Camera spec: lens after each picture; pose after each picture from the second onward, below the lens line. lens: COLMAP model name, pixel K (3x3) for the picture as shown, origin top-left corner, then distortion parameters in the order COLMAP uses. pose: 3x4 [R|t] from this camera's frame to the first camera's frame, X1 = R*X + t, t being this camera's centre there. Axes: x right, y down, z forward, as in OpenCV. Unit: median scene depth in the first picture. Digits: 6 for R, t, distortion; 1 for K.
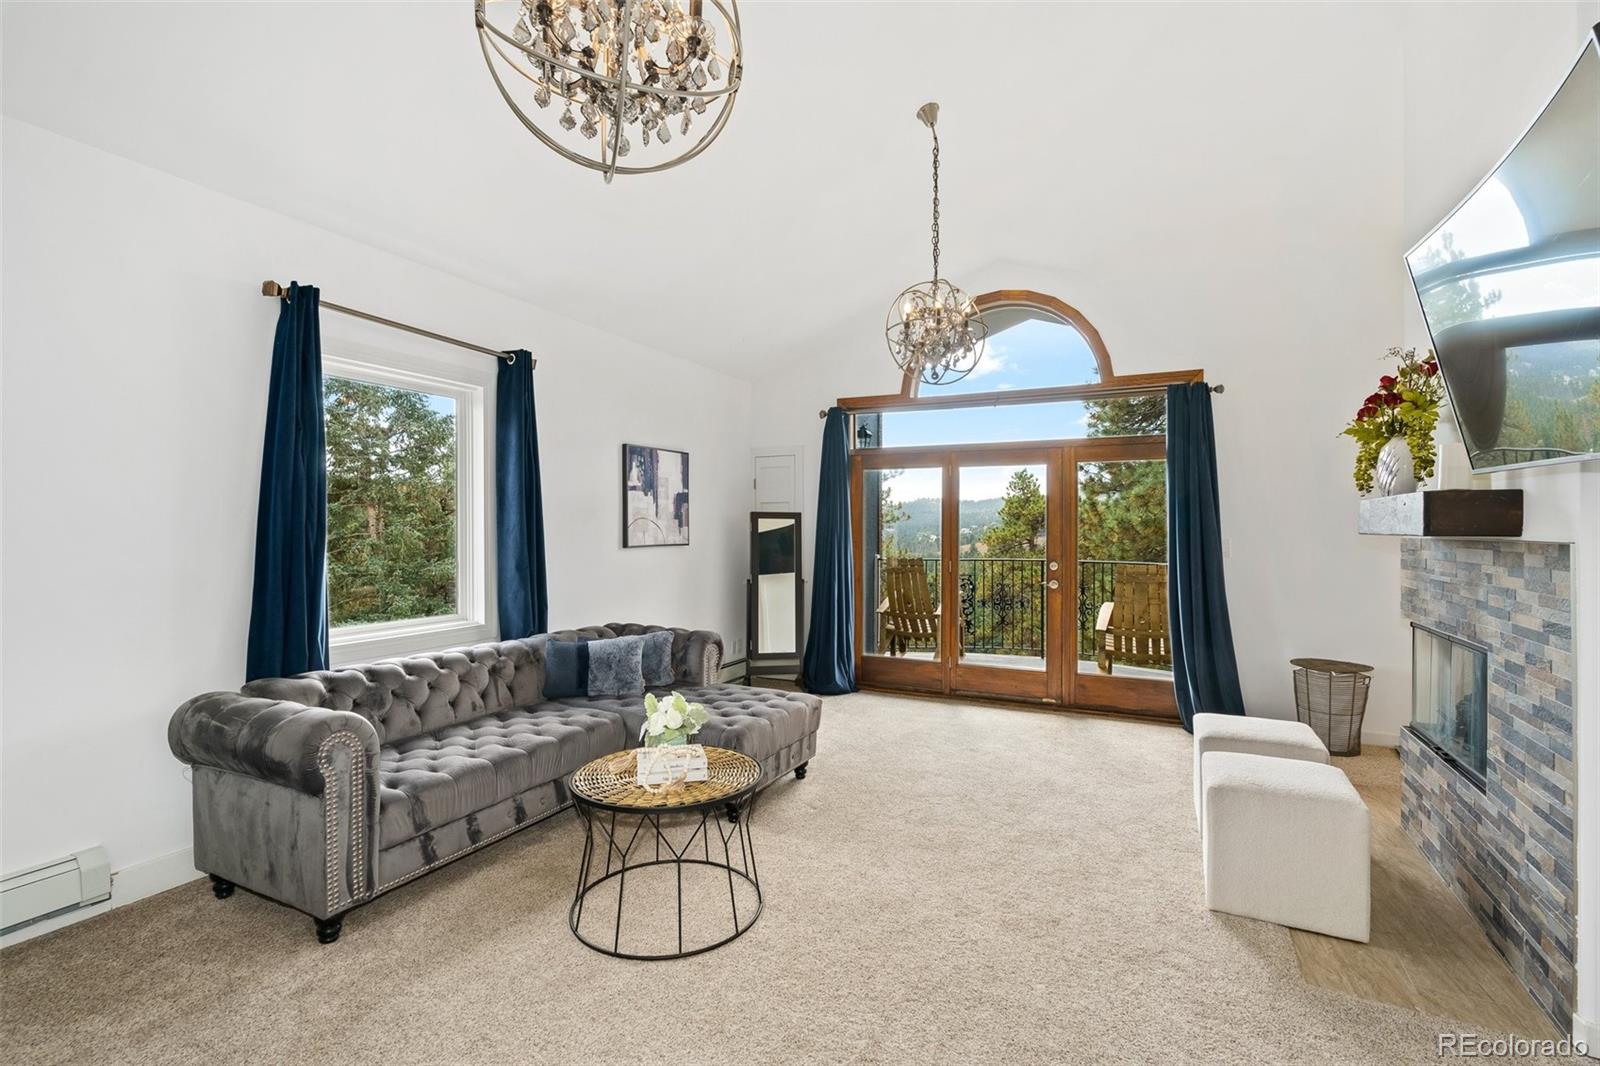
lens RADIAL K [[744.0, 0, 799.9], [0, 744.0, 532.5], [0, 0, 1]] dist [-0.003286, 0.001625]
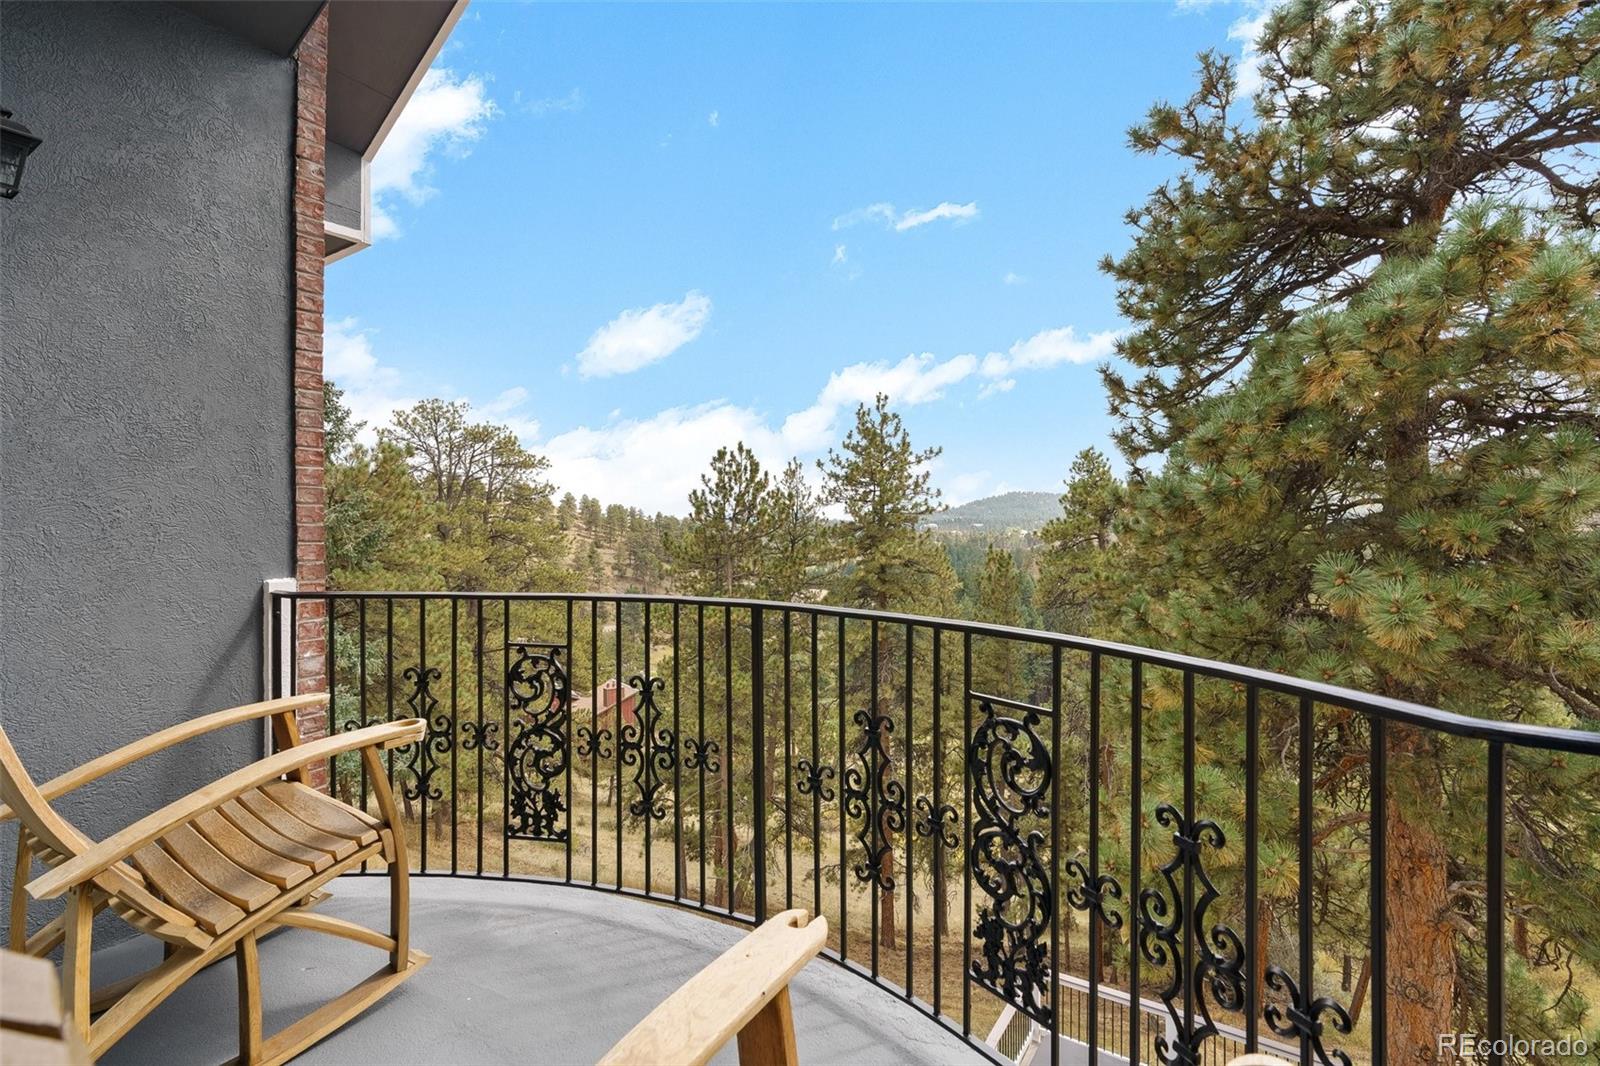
lens RADIAL K [[744.0, 0, 800.3], [0, 744.0, 531.0], [0, 0, 1]] dist [-0.003286, 0.001625]
pose [[0.992632, -0.004909, -0.121066, 0.205306], [0.005339, 0.999981, 0.003230, 0.005182], [0.121048, -0.003853, 0.992639, 0.395037]]
